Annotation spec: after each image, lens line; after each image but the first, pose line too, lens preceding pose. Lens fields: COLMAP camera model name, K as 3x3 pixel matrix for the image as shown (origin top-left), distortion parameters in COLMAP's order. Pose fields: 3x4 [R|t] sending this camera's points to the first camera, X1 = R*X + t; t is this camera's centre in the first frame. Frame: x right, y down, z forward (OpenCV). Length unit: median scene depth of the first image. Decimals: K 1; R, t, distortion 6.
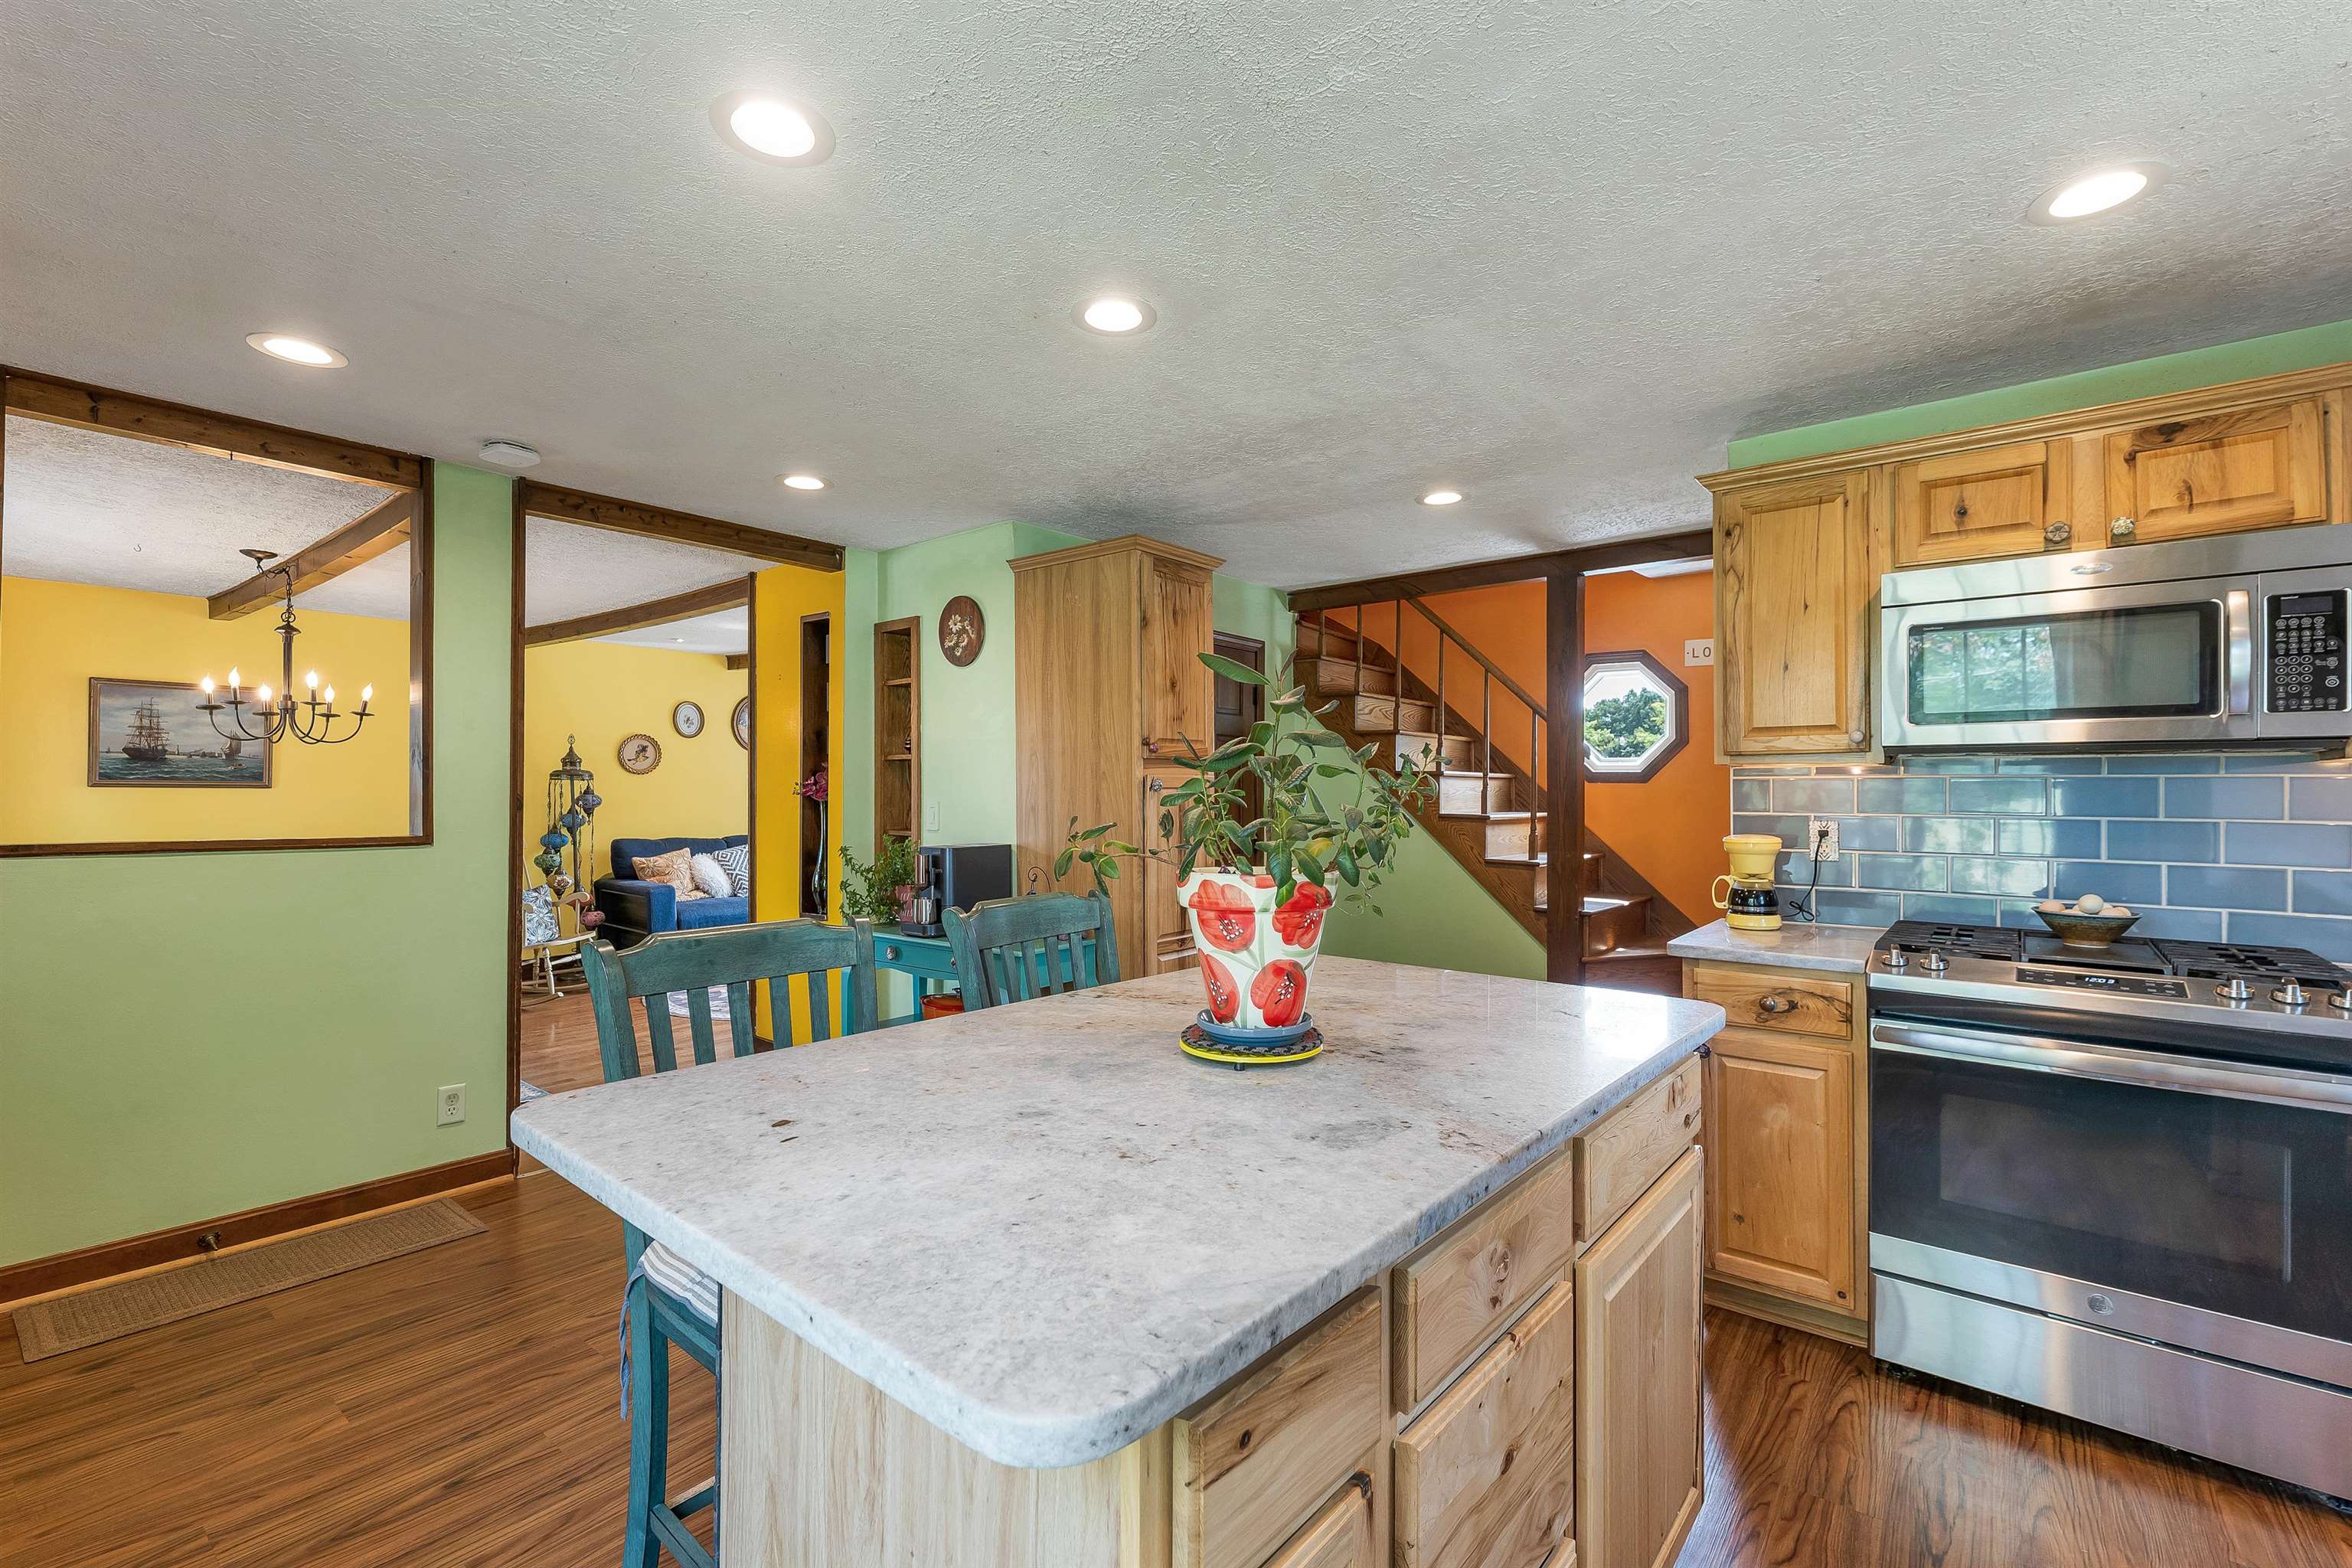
lens RADIAL K [[1019.1, 0, 1170.6], [0, 1019.1, 786.6], [0, 0, 1]] dist [0.002056, 0.000375]
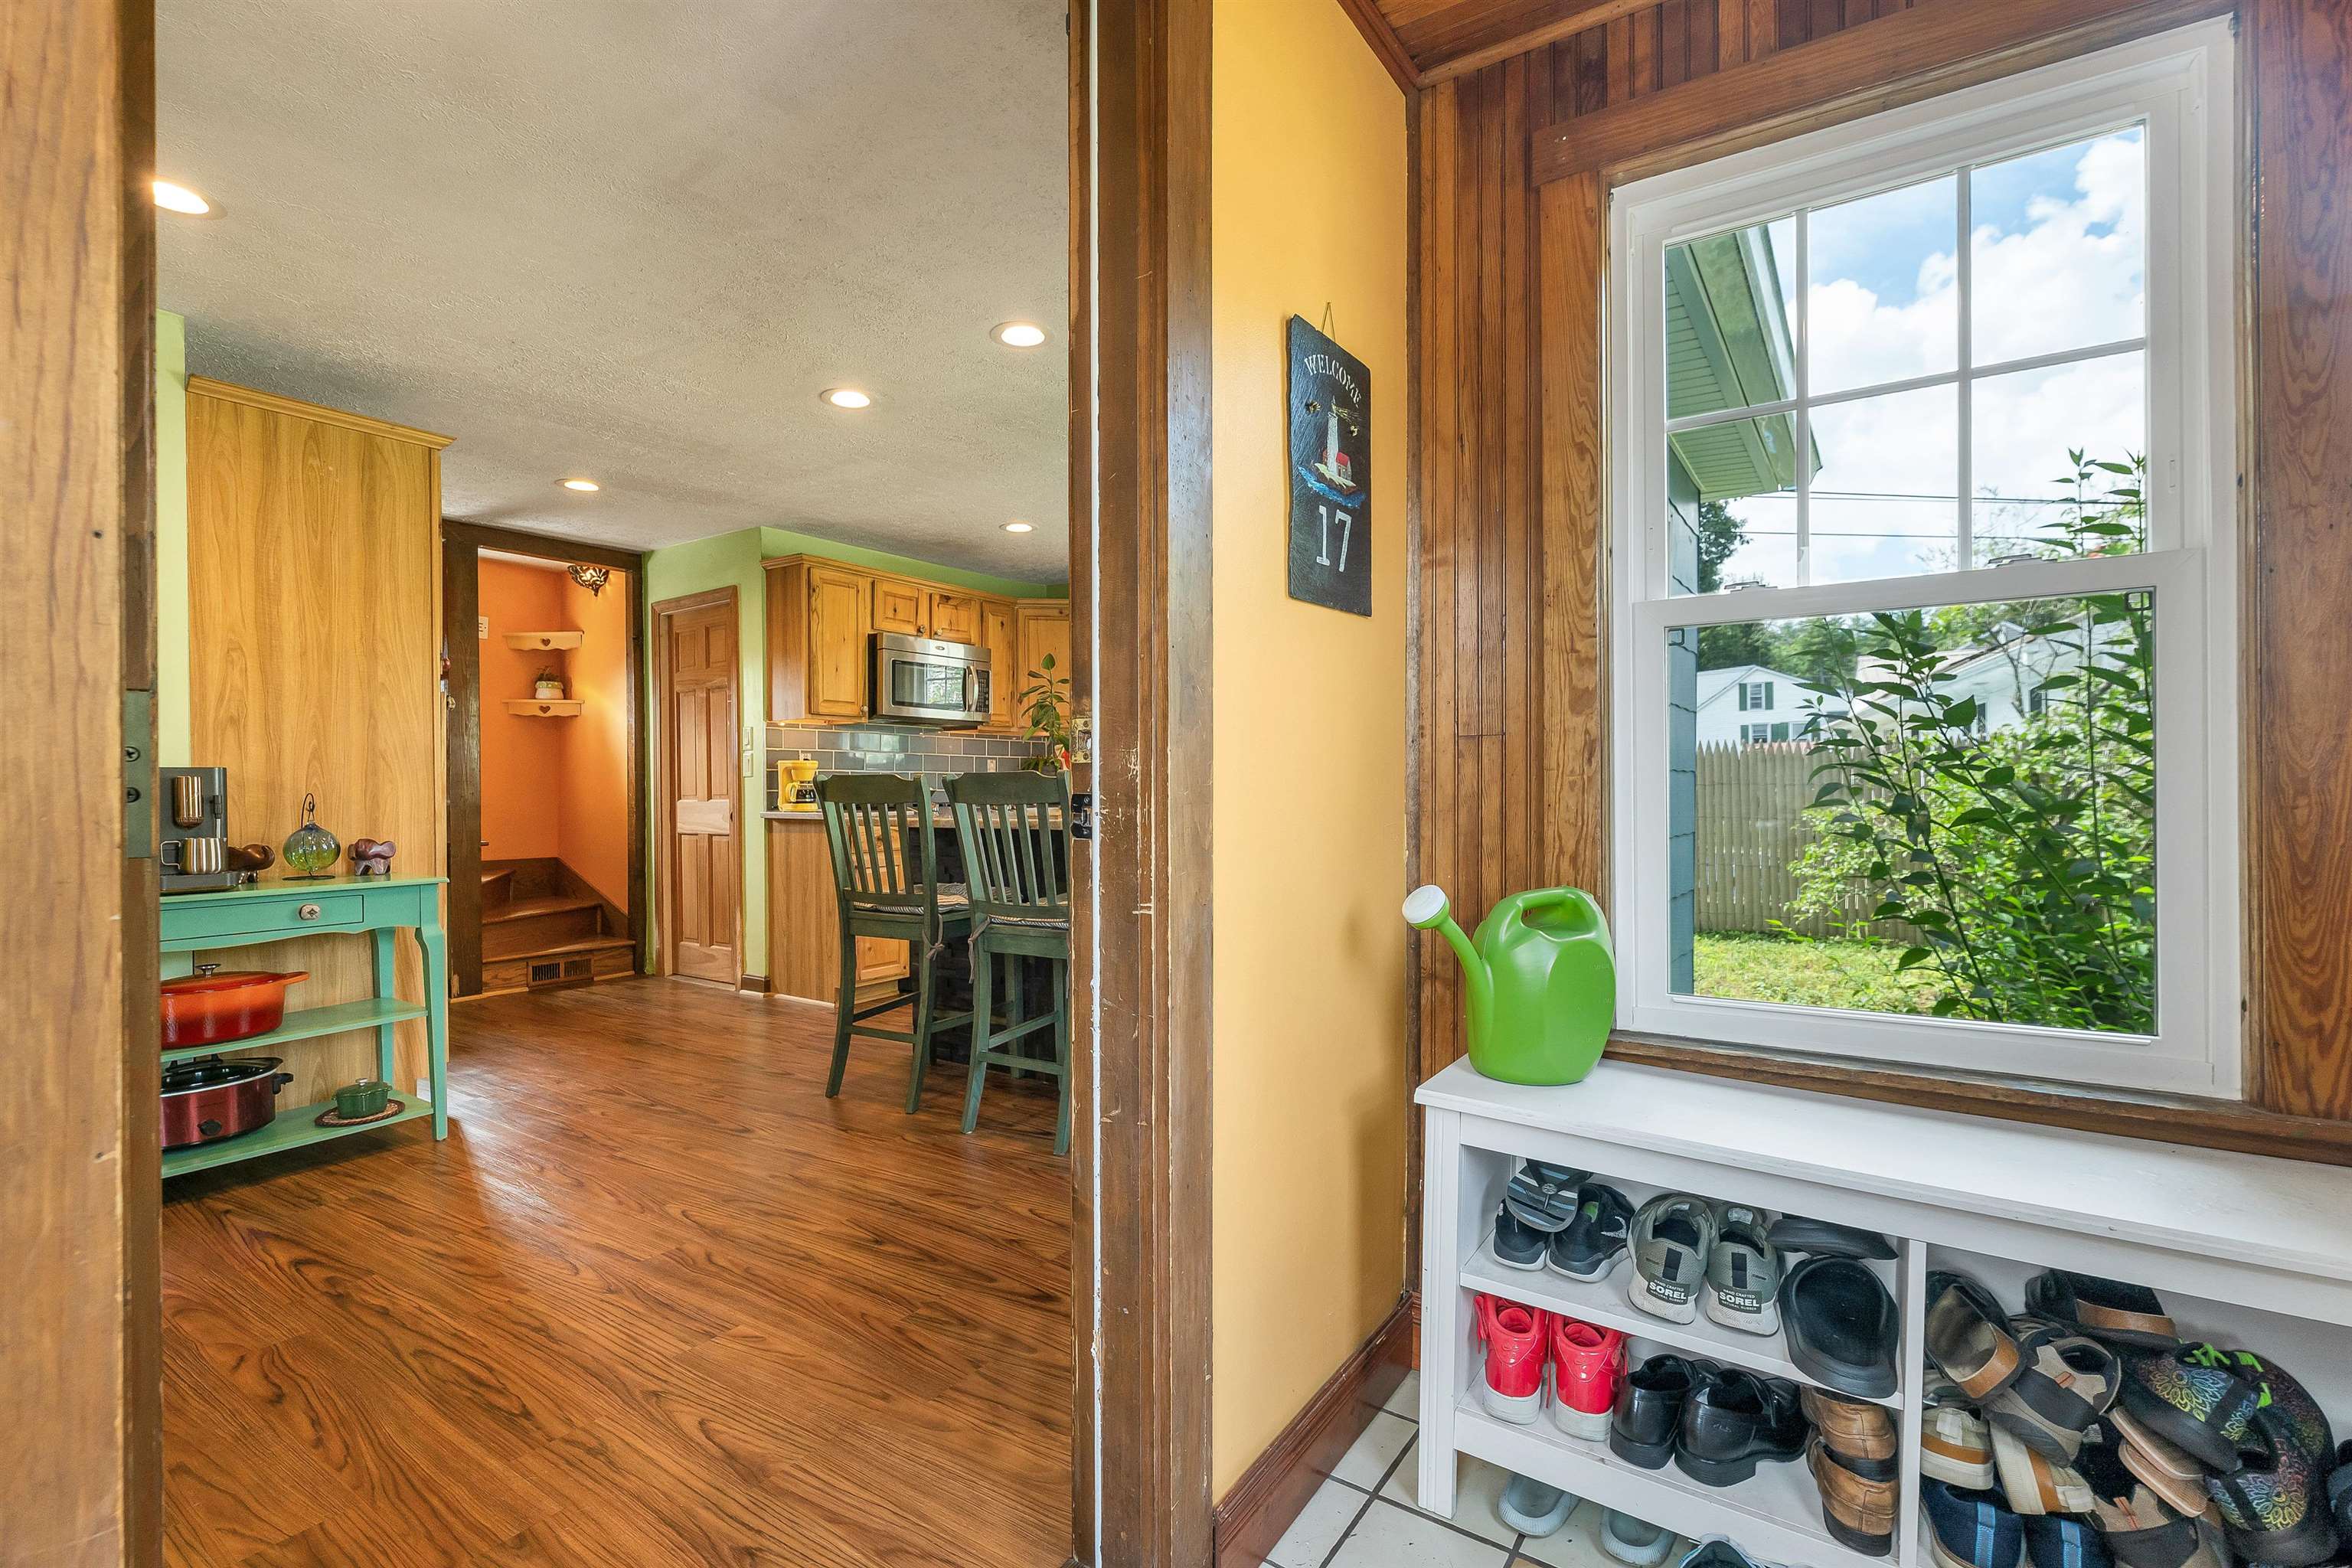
lens RADIAL K [[1050.4, 0, 1179.8], [0, 1050.4, 790.5], [0, 0, 1]] dist [0.000850, -0.000022]
pose [[-0.085408, -0.003178, 0.996341, -0.777913], [0.000170, 0.999995, 0.003205, 0.057083], [-0.996346, 0.000443, -0.085407, 0.296714]]
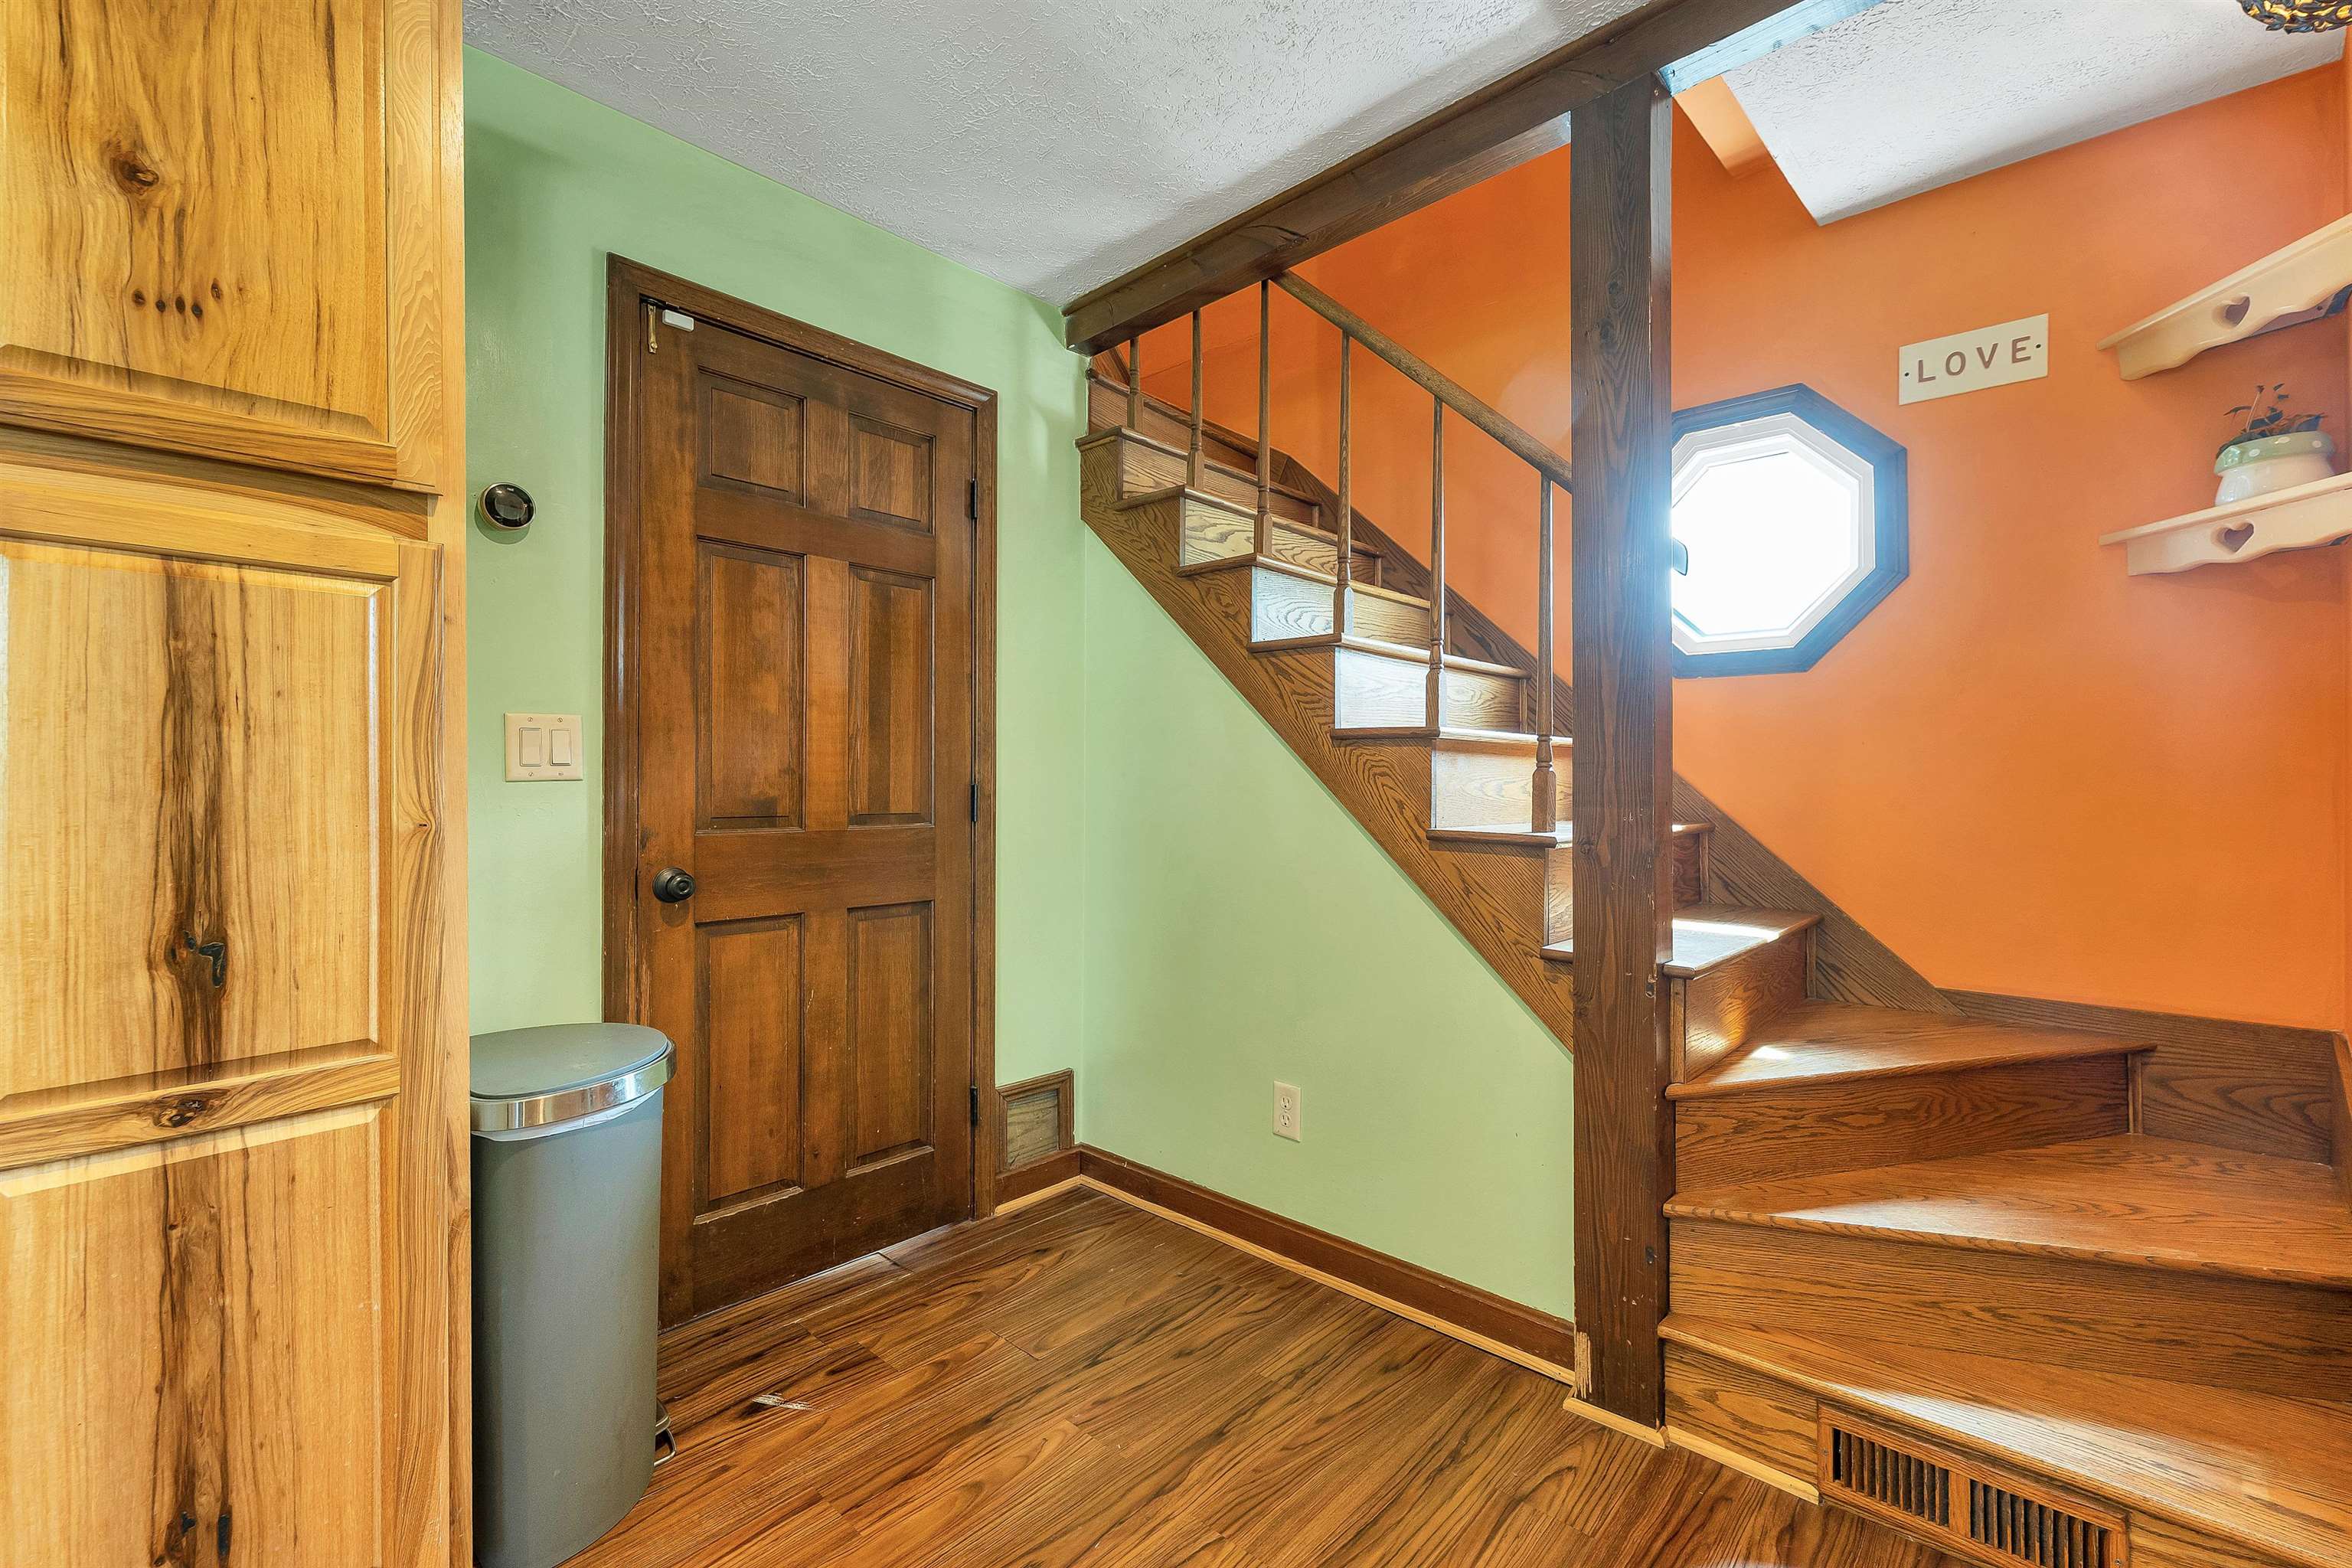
lens RADIAL K [[984.2, 0, 1185.9], [0, 984.2, 780.2], [0, 0, 1]] dist [-0.001226, -0.000153]
pose [[0.997247, -0.004778, -0.073994, 0.235602], [0.004655, 0.999987, -0.001837, 0.050058], [0.074002, 0.001487, 0.997257, 0.578514]]
